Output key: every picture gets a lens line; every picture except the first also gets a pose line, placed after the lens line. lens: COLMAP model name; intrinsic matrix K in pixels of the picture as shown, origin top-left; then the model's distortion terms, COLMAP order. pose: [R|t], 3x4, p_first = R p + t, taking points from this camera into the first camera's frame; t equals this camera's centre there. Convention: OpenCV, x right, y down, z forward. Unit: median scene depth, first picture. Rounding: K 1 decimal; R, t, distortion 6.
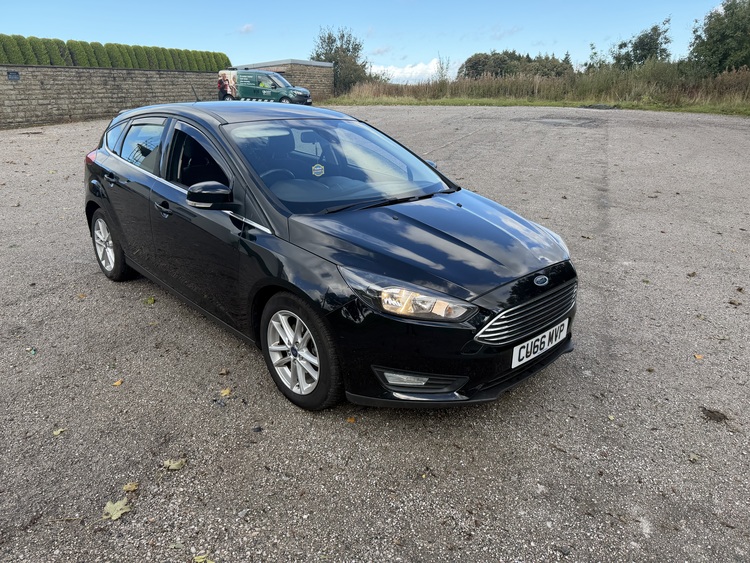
lens RADIAL K [[530.4, 0, 381.9], [0, 530.4, 281.1], [0, 0, 1]] dist [0.017180, -0.028685]
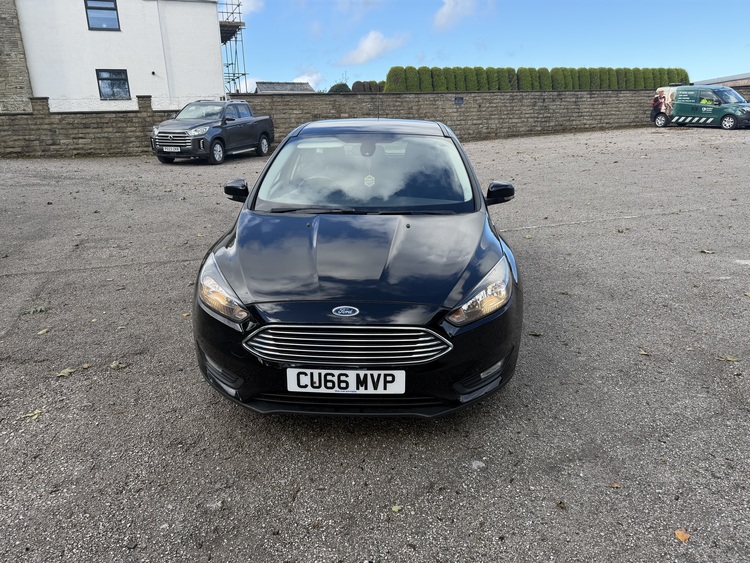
lens RADIAL K [[530.4, 0, 381.9], [0, 530.4, 281.1], [0, 0, 1]] dist [0.017180, -0.028685]
pose [[0.677968, 0.204509, -0.706070, 0.111174], [-0.227877, 0.971674, 0.062632, -0.014250], [0.698879, 0.118434, 0.705367, 0.045485]]
